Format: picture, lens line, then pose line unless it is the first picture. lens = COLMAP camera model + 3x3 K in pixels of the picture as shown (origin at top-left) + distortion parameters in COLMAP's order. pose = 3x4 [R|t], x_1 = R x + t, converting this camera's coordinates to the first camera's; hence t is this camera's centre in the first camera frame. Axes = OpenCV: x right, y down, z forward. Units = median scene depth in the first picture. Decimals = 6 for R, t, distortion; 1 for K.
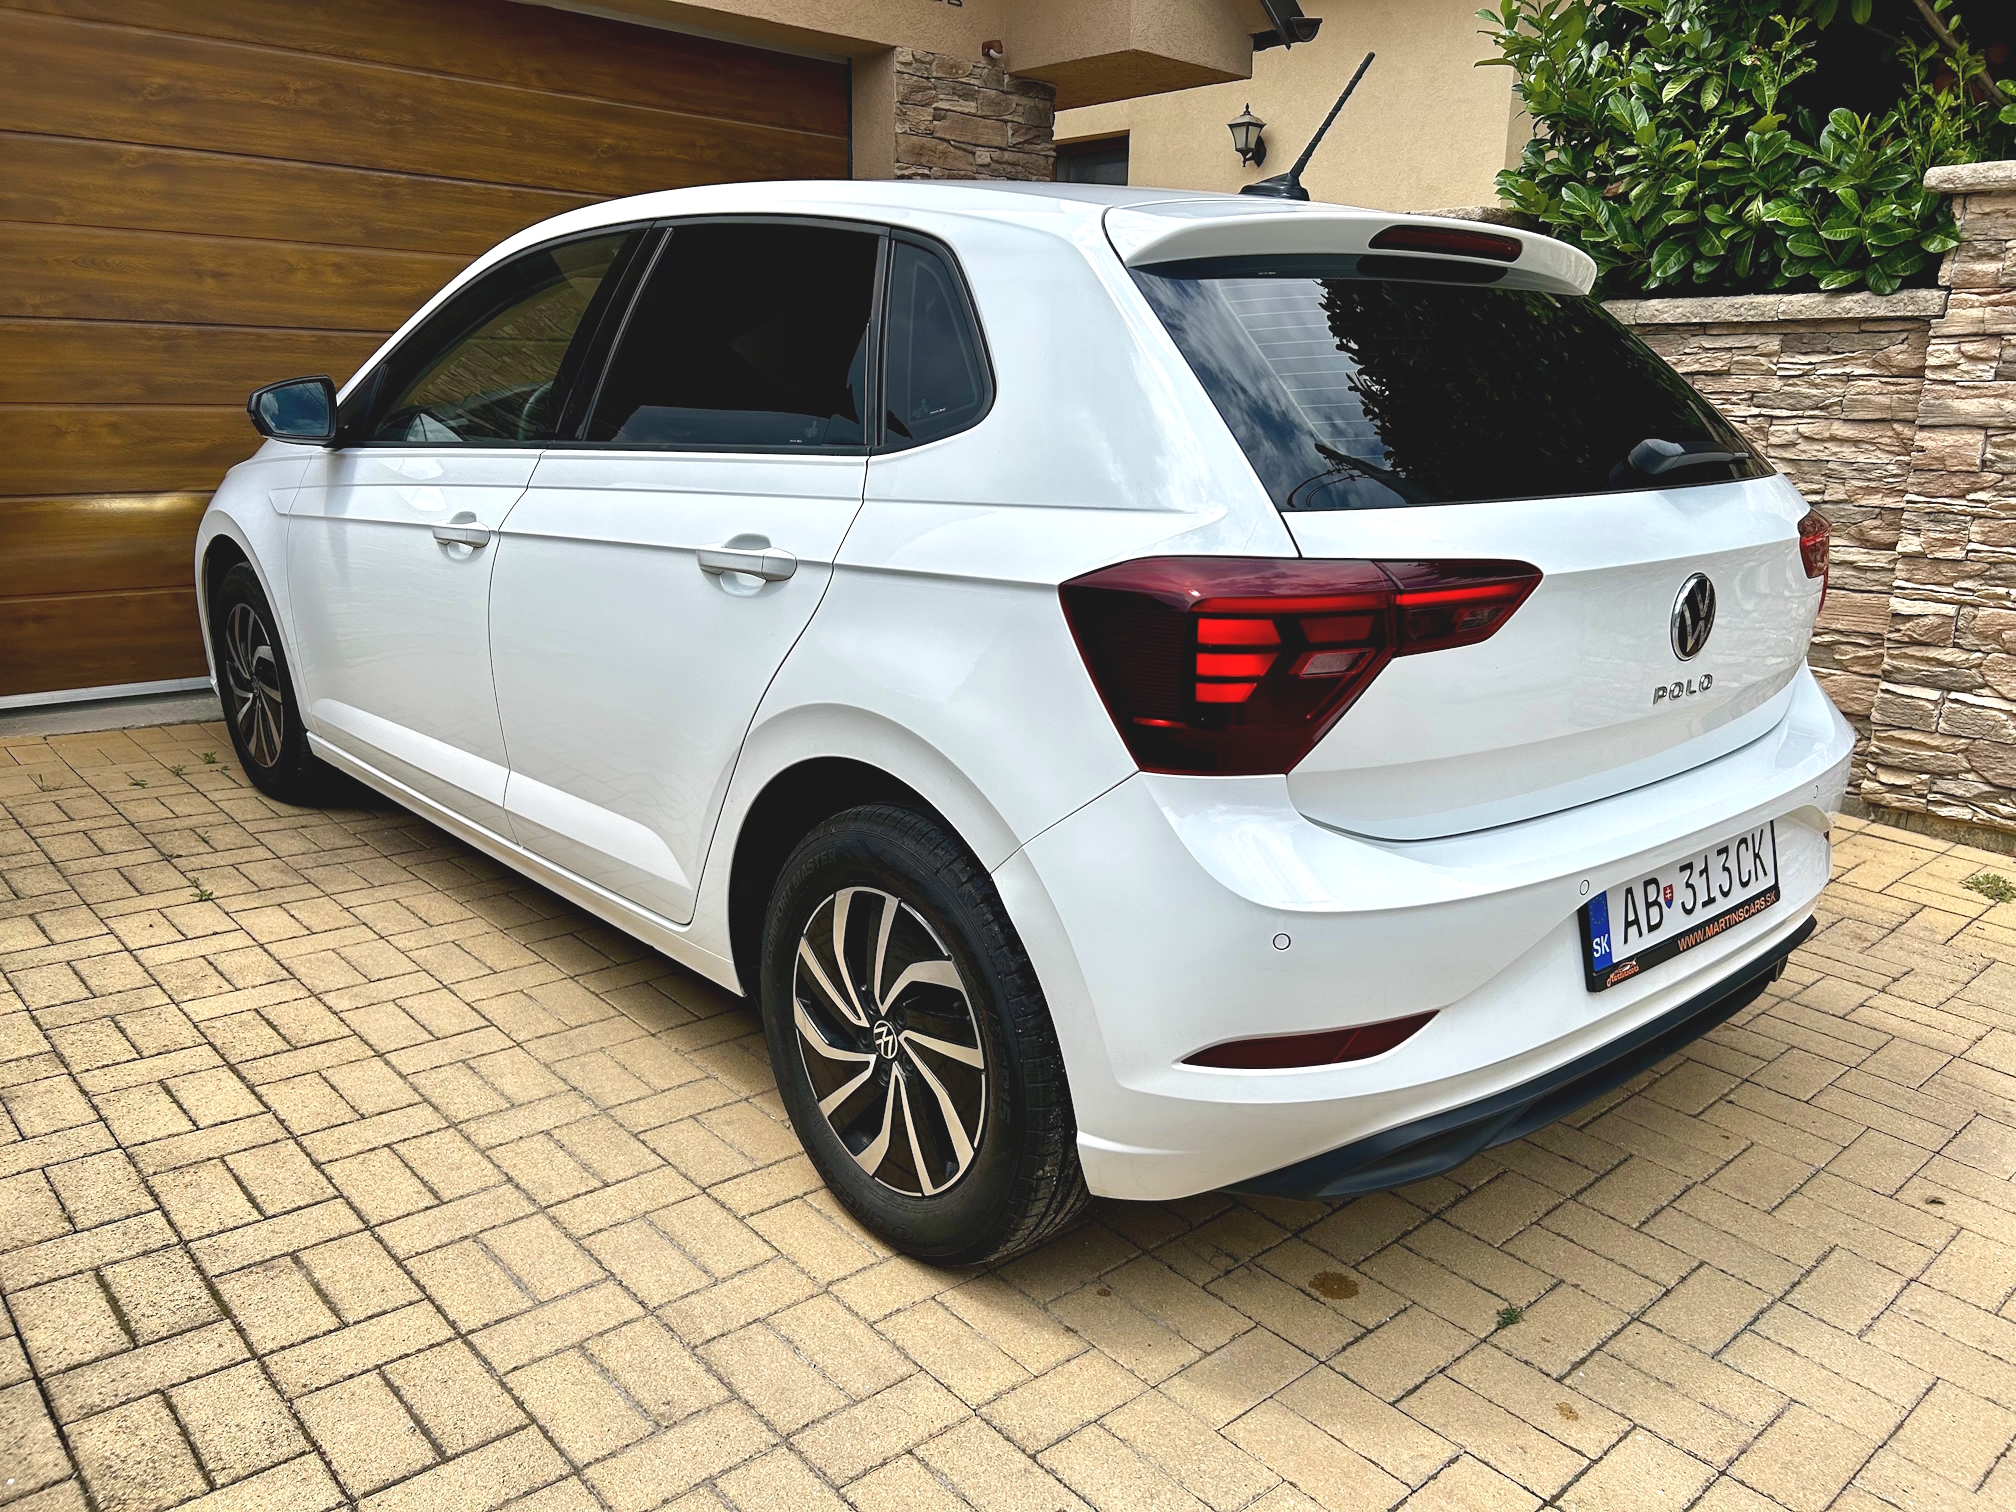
lens RADIAL K [[1521.7, 0, 998.3], [0, 1521.7, 758.3], [0, 0, 1]] dist [0.032268, -0.046667]
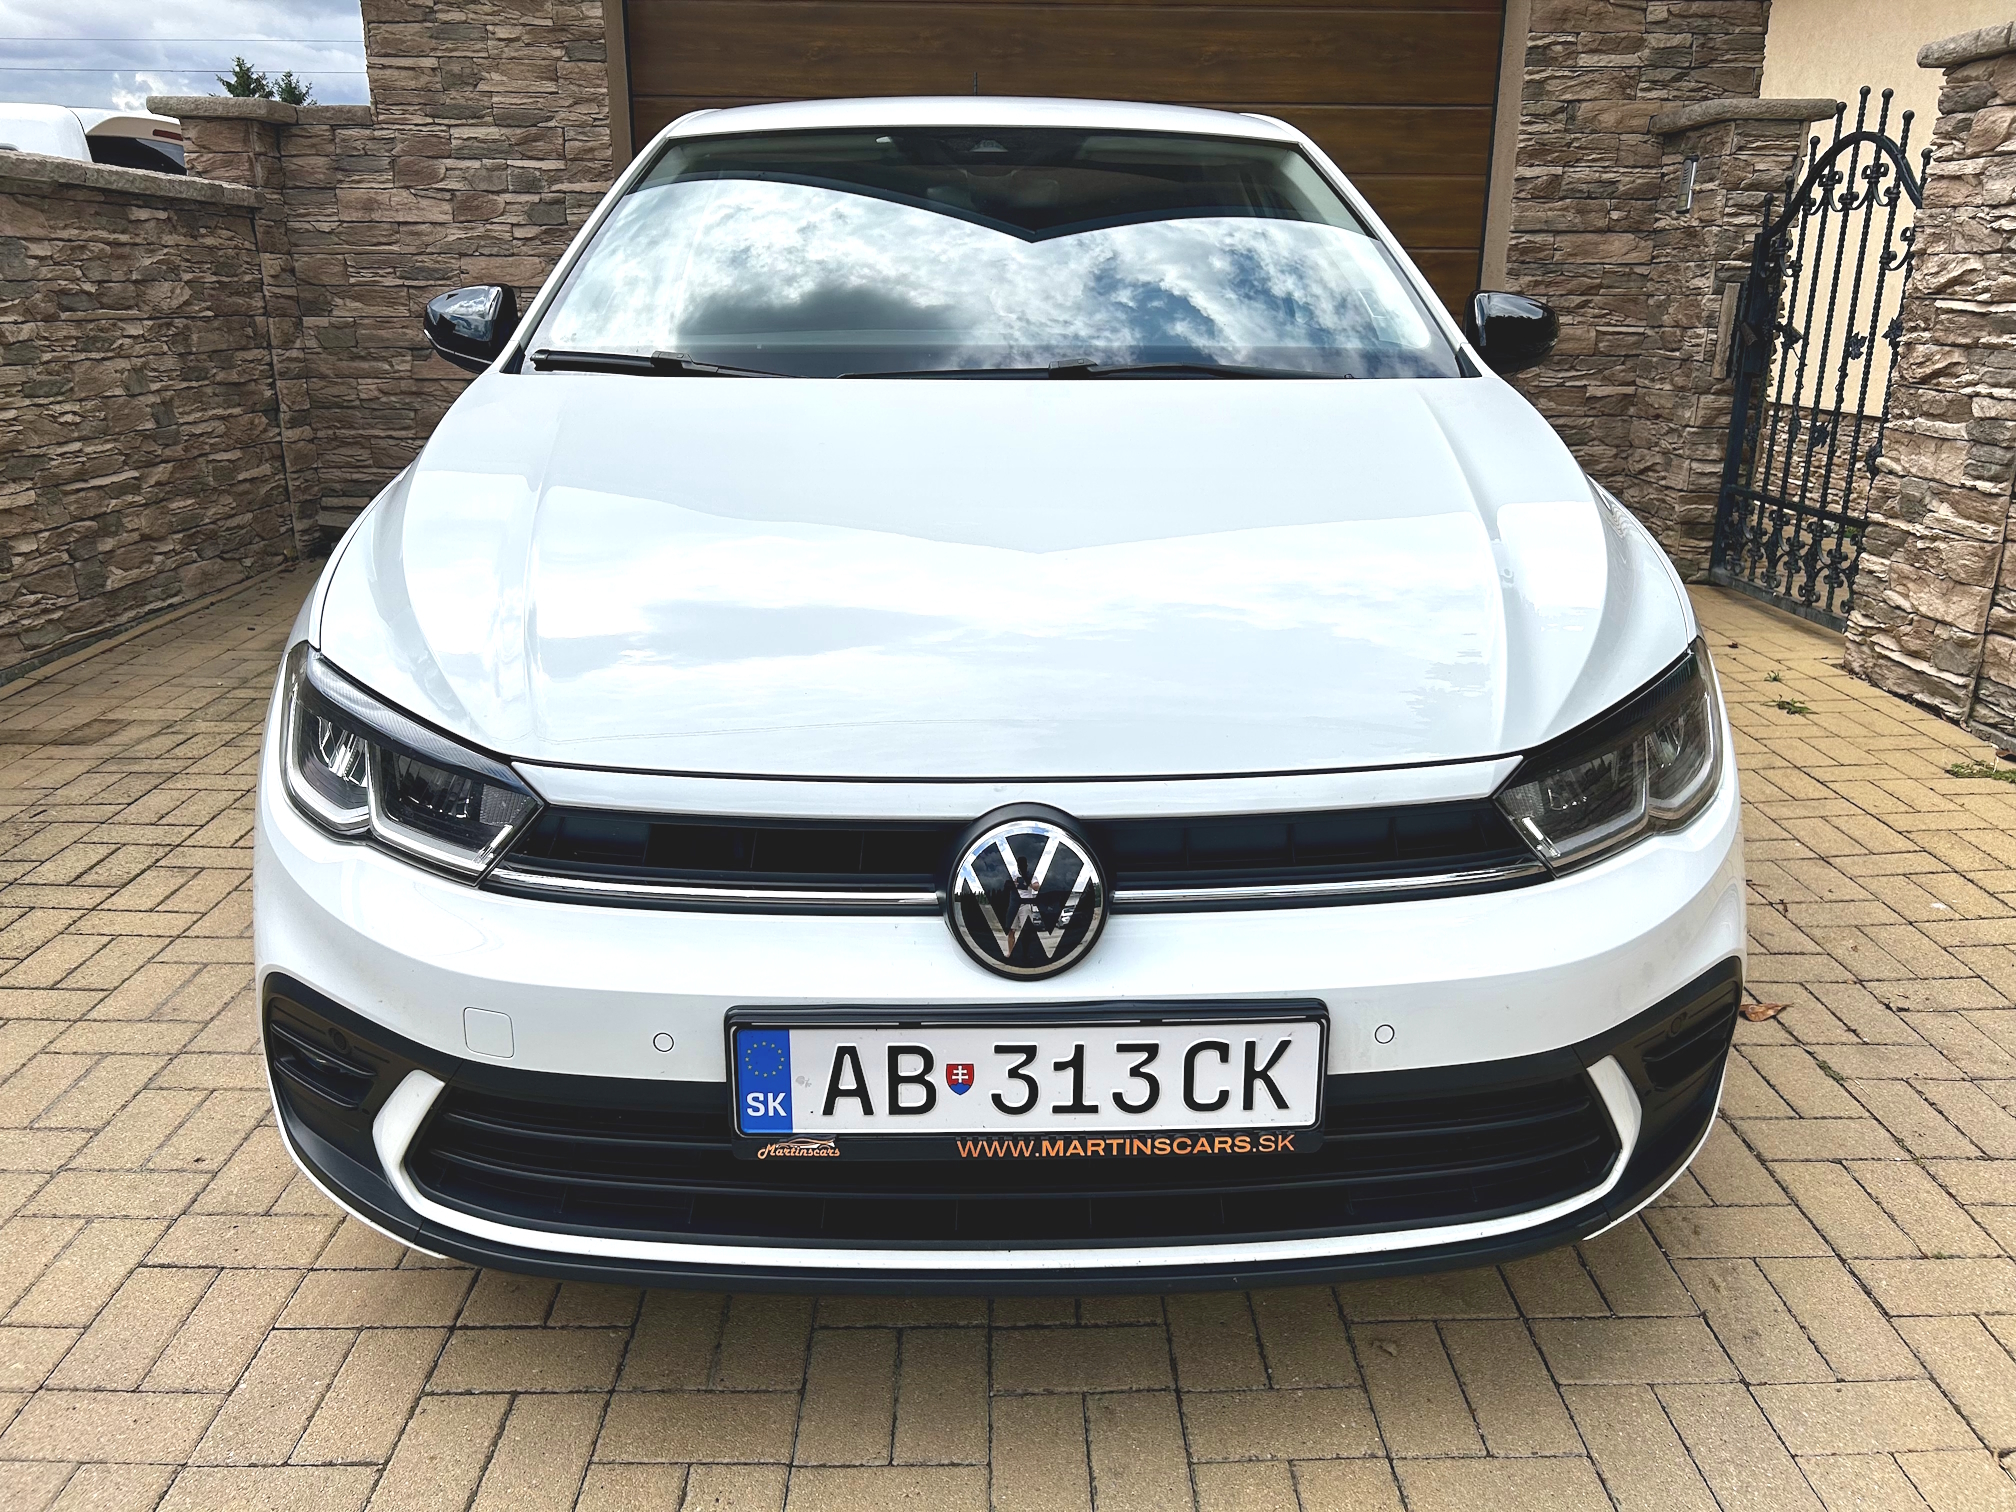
lens RADIAL K [[1521.7, 0, 1010.9], [0, 1521.7, 750.5], [0, 0, 1]] dist [0.032268, -0.046667]
pose [[0.753842, 0.171850, -0.634184, 0.533405], [-0.147852, 0.984804, 0.091112, -0.017690], [0.640204, 0.025081, 0.767795, 0.193269]]
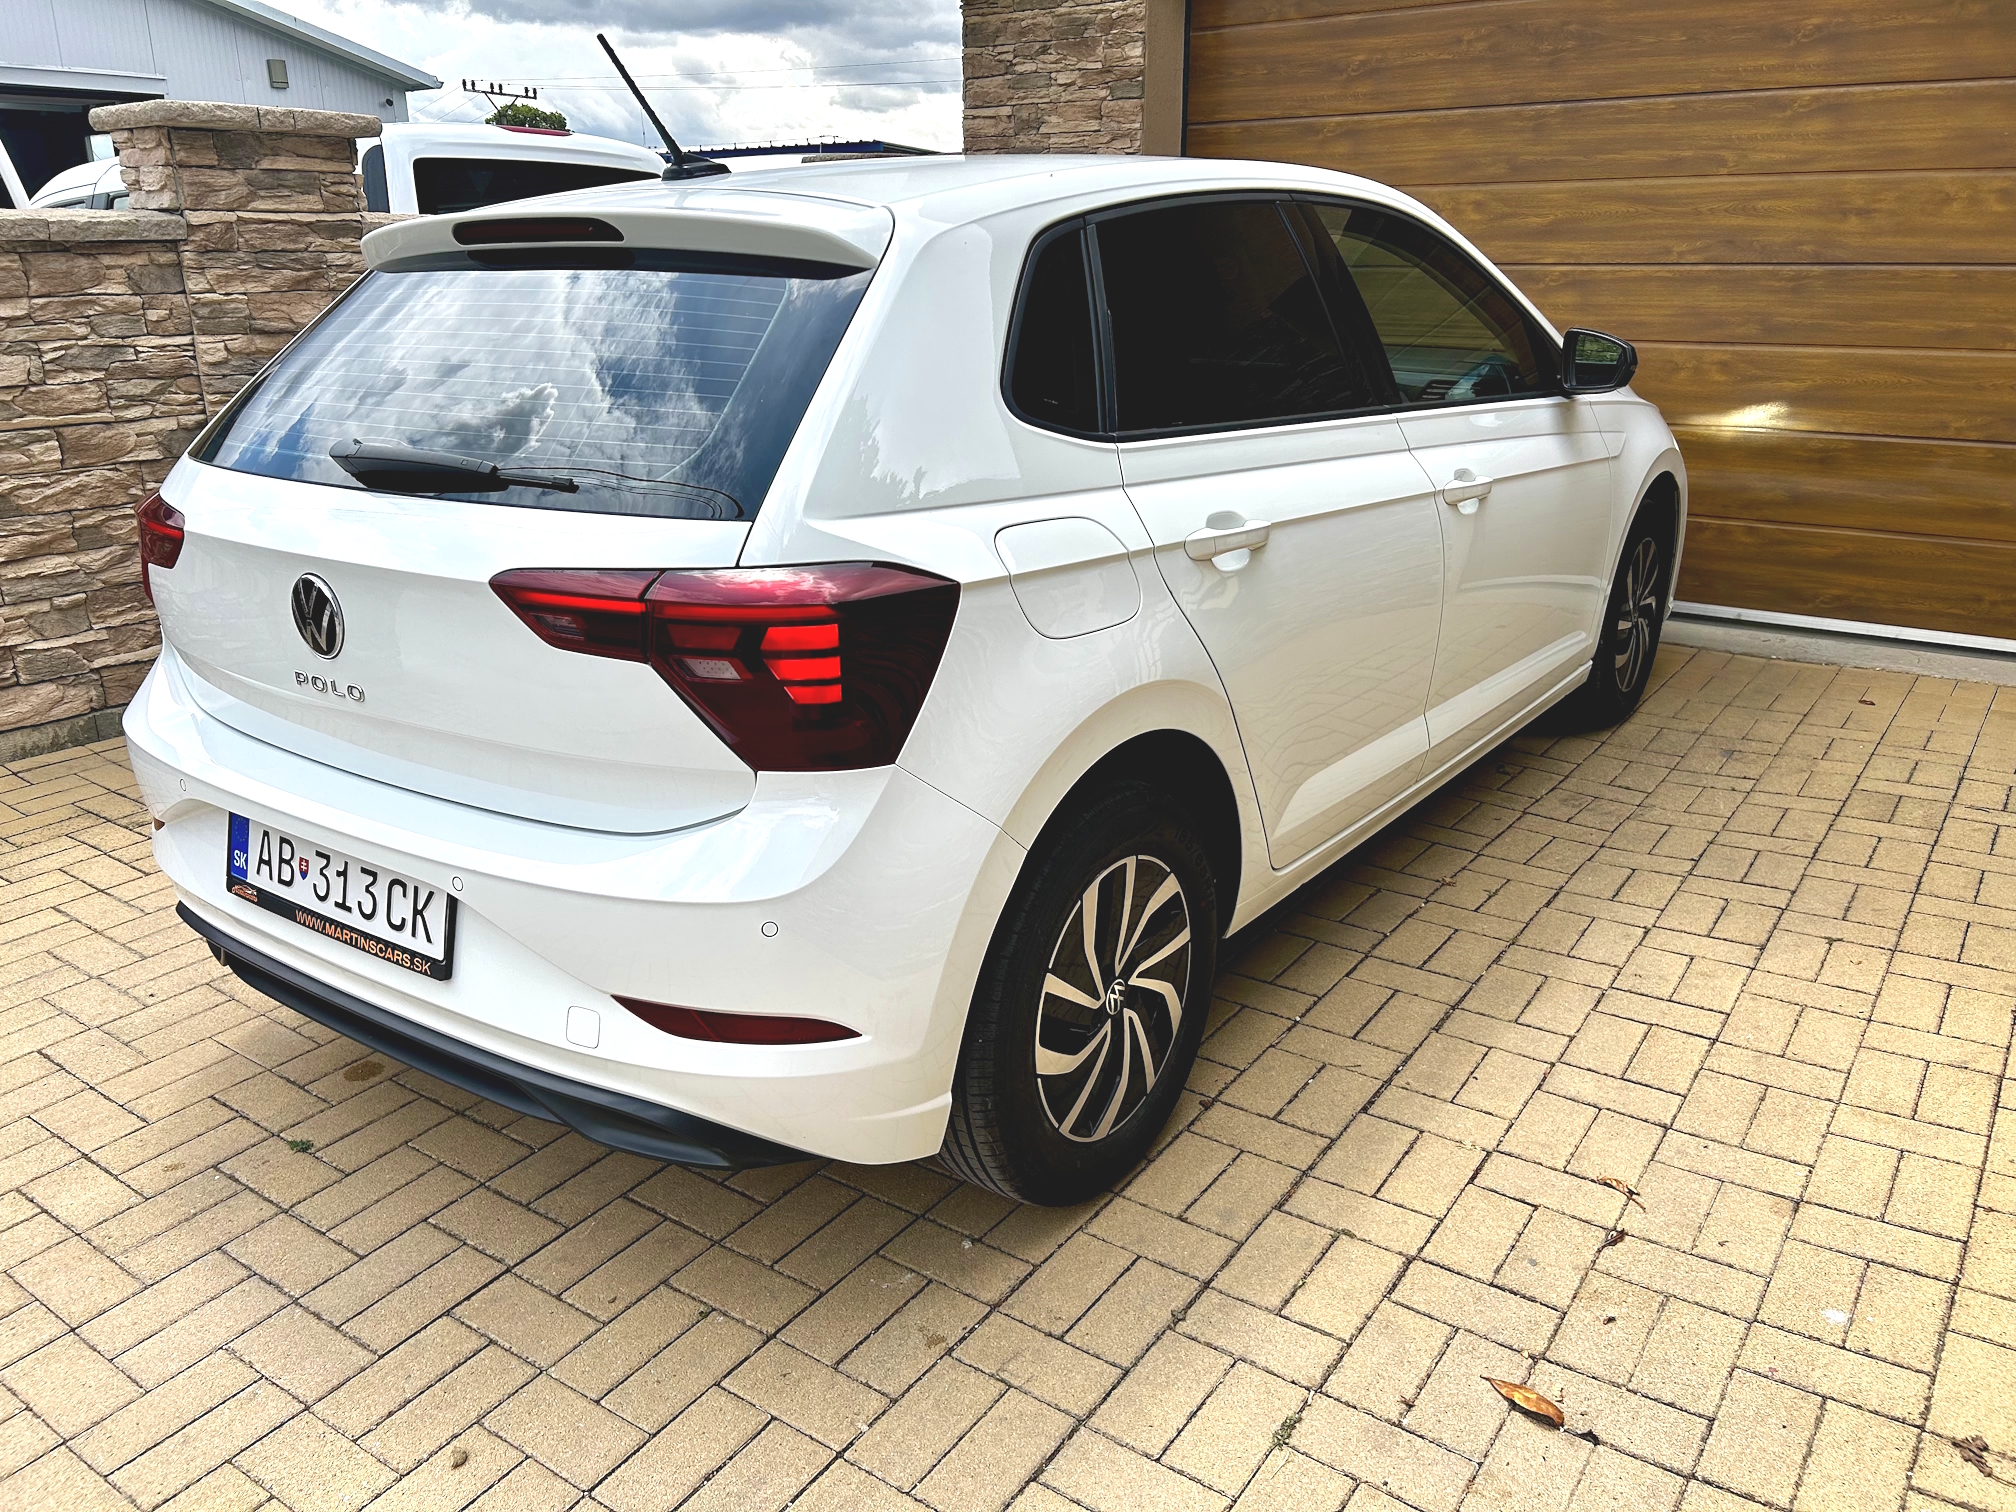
lens RADIAL K [[1521.7, 0, 1009.1], [0, 1521.7, 761.5], [0, 0, 1]] dist [0.032268, -0.046667]
pose [[0.209630, 0.286271, -0.934936, 0.779068], [-0.221858, 0.945168, 0.239659, -0.176635], [0.952278, 0.157183, 0.261647, 0.606198]]
